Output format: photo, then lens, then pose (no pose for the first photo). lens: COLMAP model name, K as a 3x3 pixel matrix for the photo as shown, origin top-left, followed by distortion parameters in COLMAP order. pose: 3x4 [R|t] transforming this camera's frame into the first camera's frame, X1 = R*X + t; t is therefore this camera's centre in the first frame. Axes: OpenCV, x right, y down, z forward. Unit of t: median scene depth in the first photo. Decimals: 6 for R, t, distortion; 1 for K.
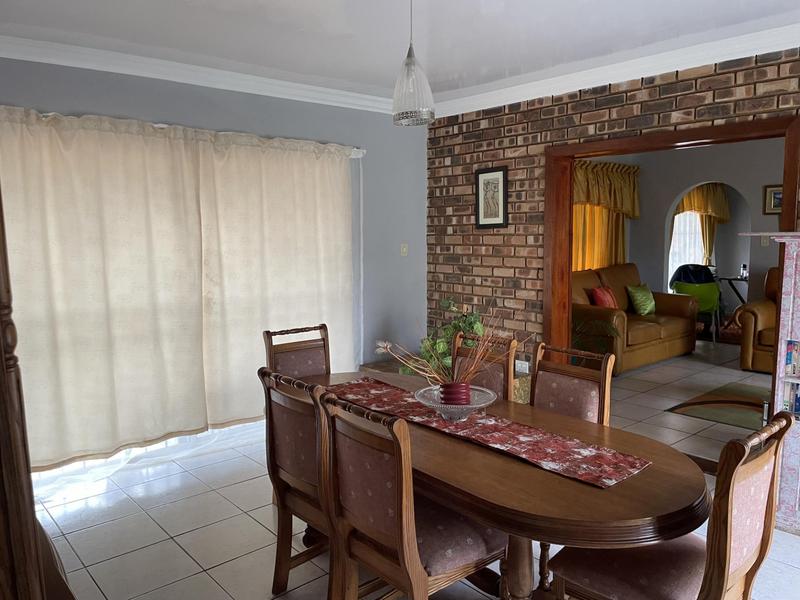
lens RADIAL K [[607.5, 0, 407.5], [0, 607.5, 300.4], [0, 0, 1]] dist [0.121385, -0.144213]
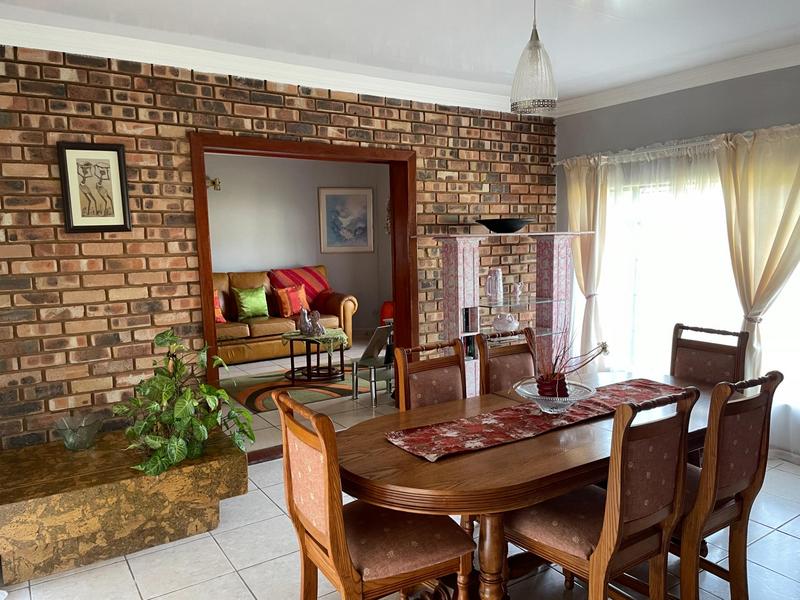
lens RADIAL K [[607.5, 0, 407.5], [0, 607.5, 300.4], [0, 0, 1]] dist [0.121385, -0.144213]
pose [[0.144325, -0.106448, 0.983788, -0.528701], [0.127643, 0.987894, 0.088167, -0.062809], [-0.981263, 0.112849, 0.156165, 0.588845]]
